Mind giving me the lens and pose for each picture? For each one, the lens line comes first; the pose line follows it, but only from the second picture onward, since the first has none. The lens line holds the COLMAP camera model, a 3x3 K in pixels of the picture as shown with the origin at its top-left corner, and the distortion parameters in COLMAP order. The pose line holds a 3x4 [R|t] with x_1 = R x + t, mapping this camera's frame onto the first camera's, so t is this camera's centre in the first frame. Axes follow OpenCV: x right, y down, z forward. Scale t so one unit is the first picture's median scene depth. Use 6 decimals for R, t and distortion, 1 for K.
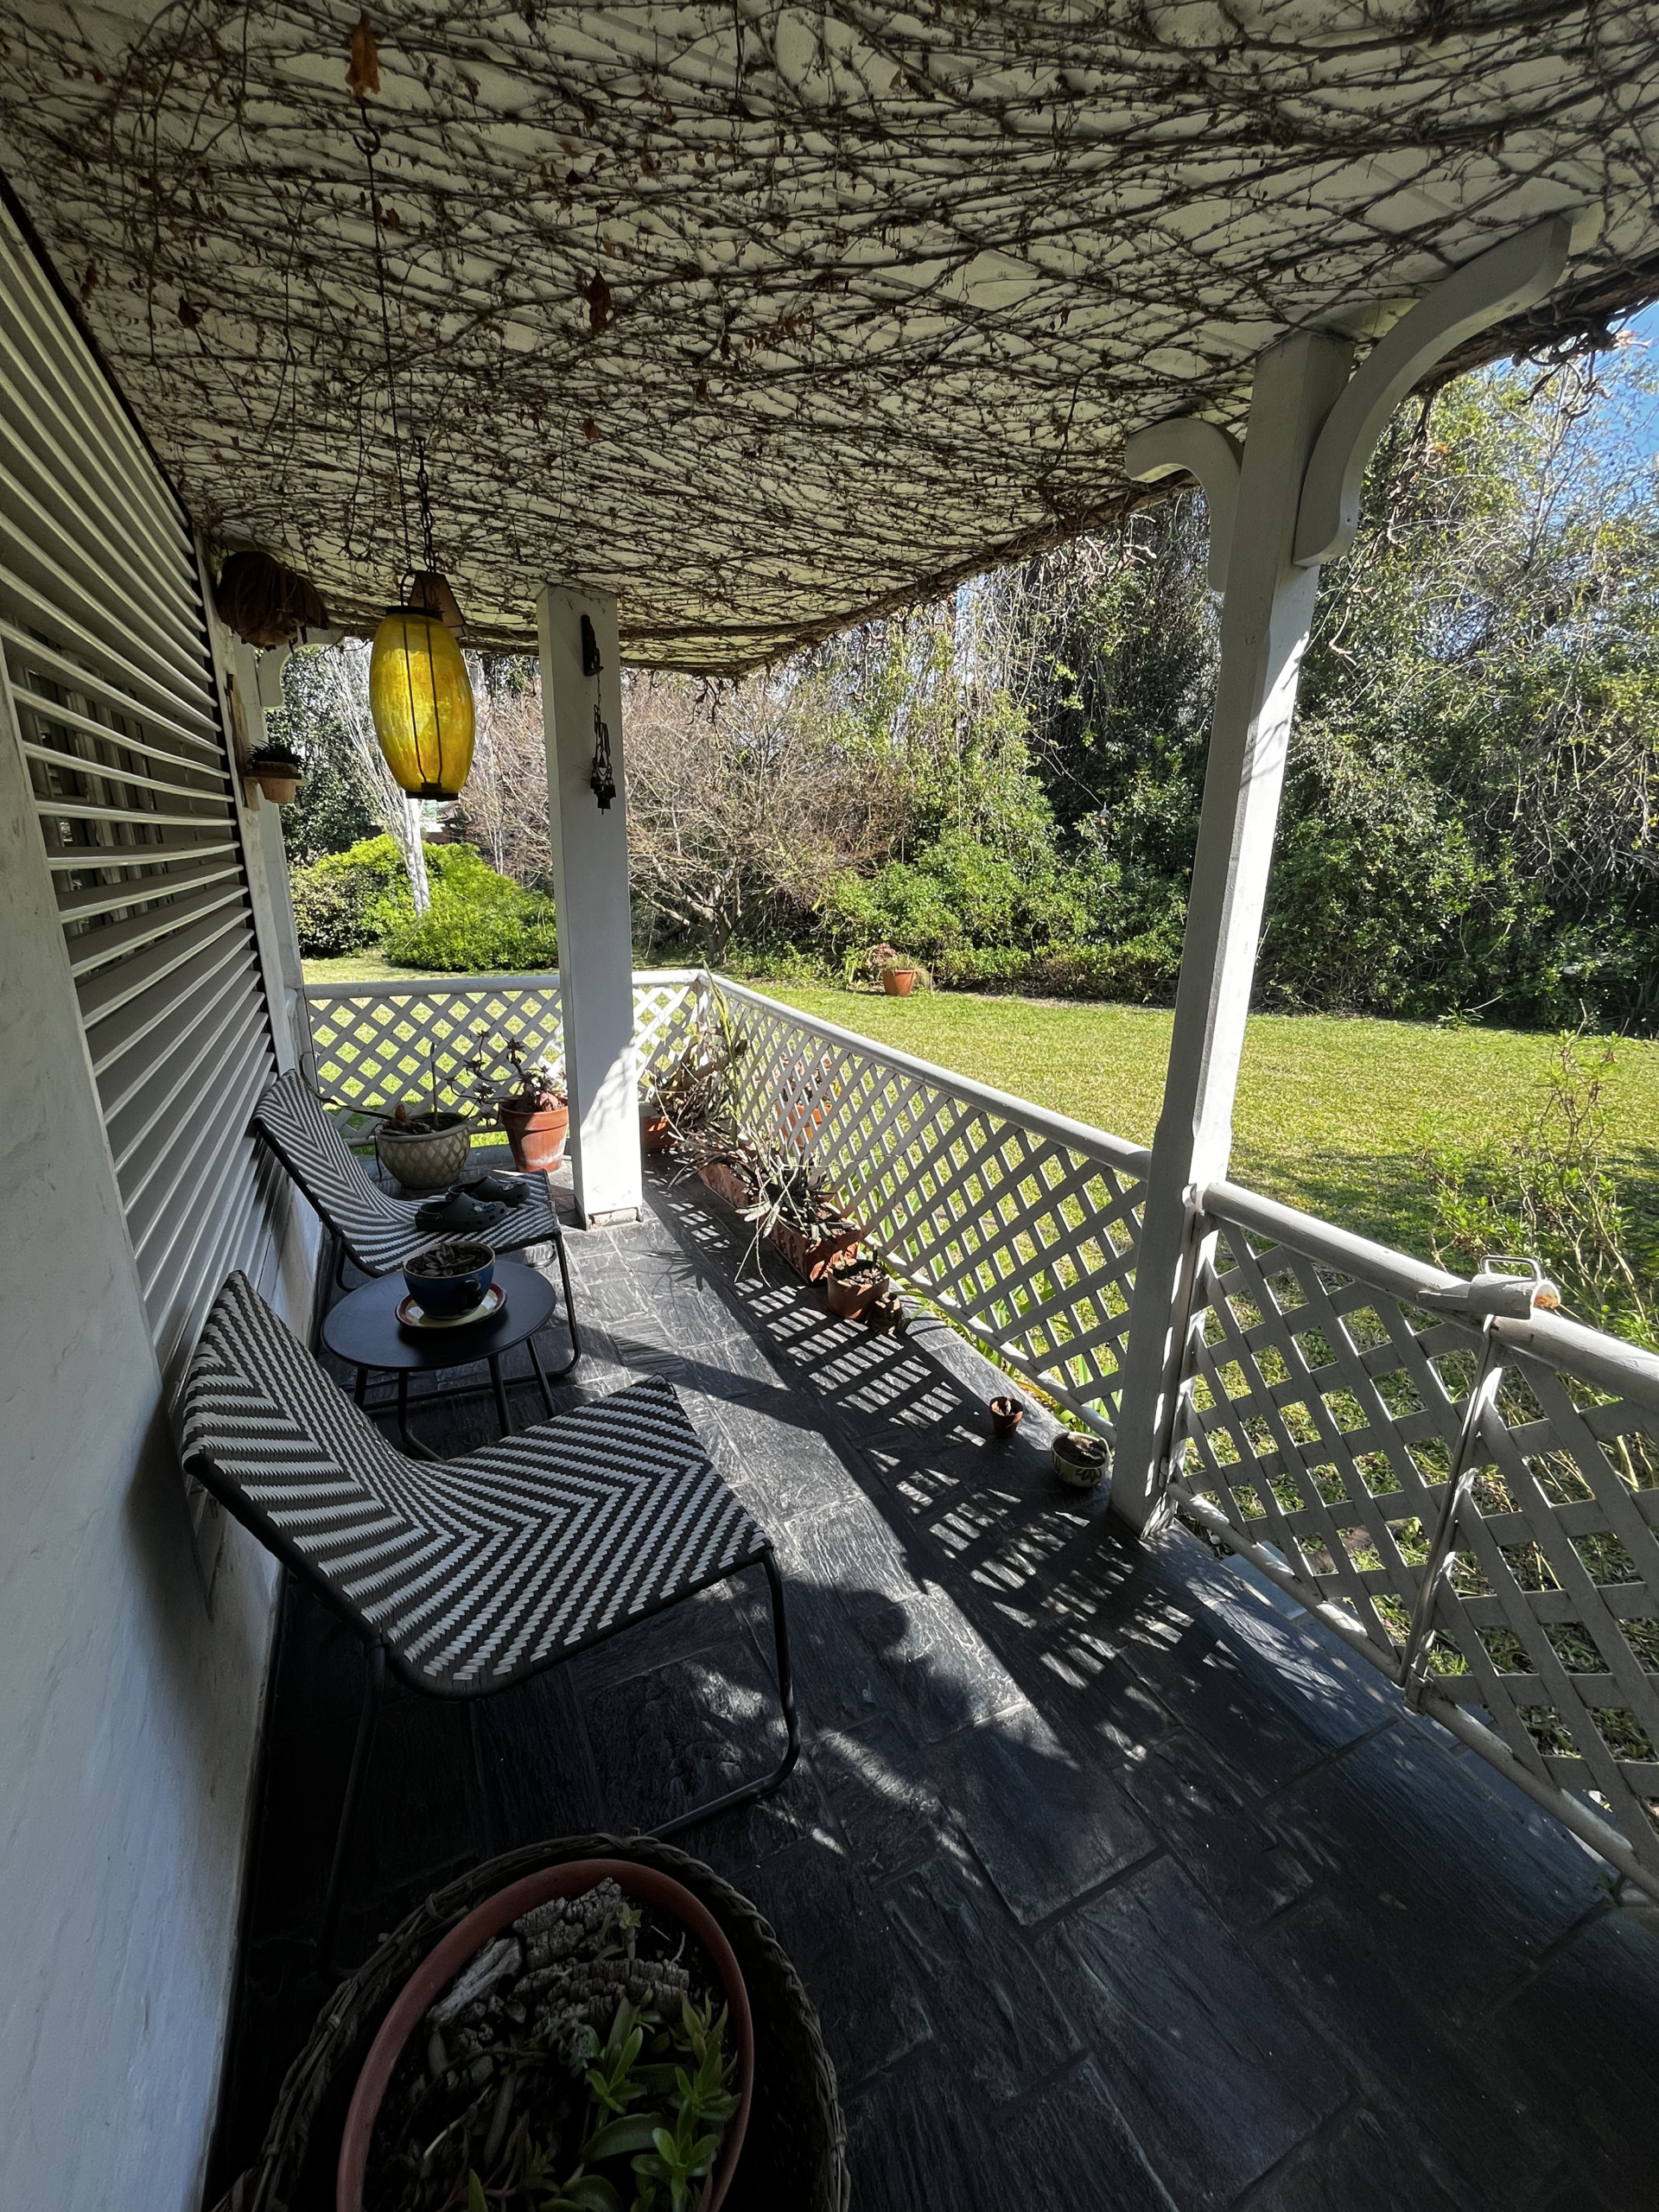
lens RADIAL K [[895.8, 0, 824.9], [0, 895.8, 1103.3], [0, 0, 1]] dist [-0.000862, -0.000657]
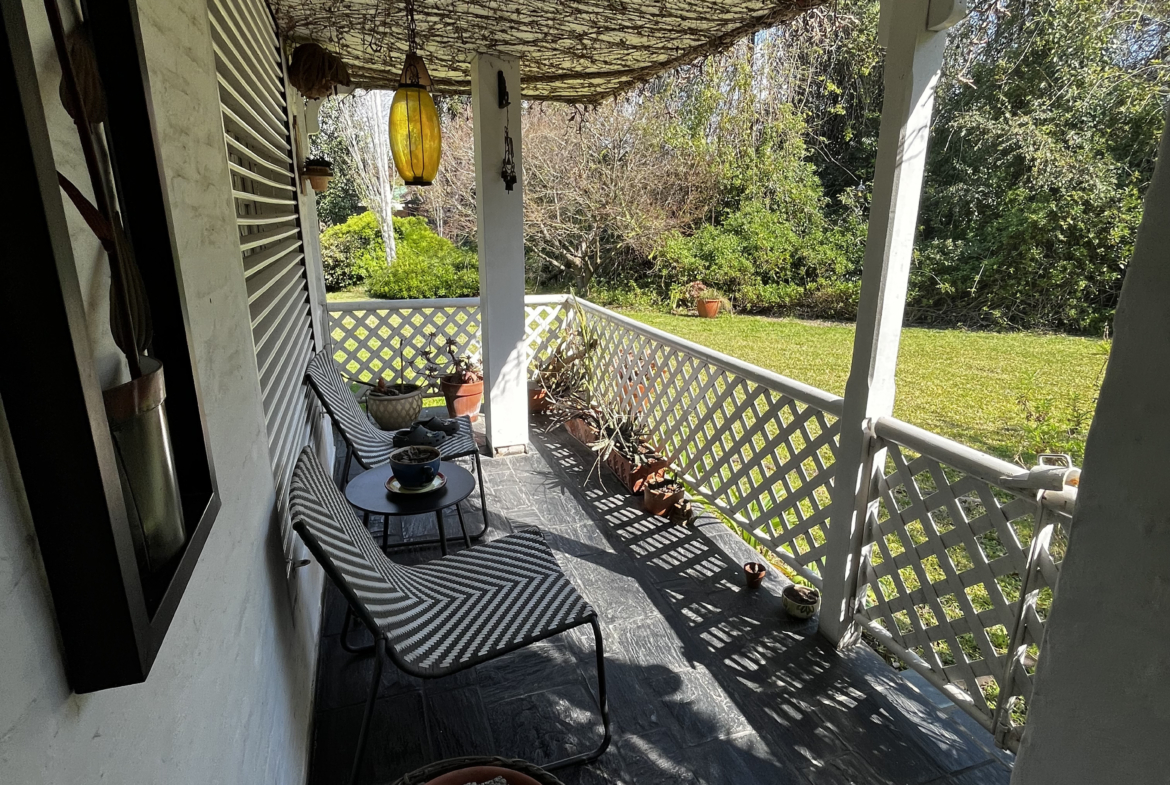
lens RADIAL K [[631.7, 0, 581.8], [0, 631.7, 391.4], [0, 0, 1]] dist [-0.000888, -0.000981]
pose [[0.992480, 0.017747, -0.121111, 0.025371], [-0.018818, 0.999793, -0.007709, 0.037042], [0.120949, 0.009931, 0.992609, -0.102558]]
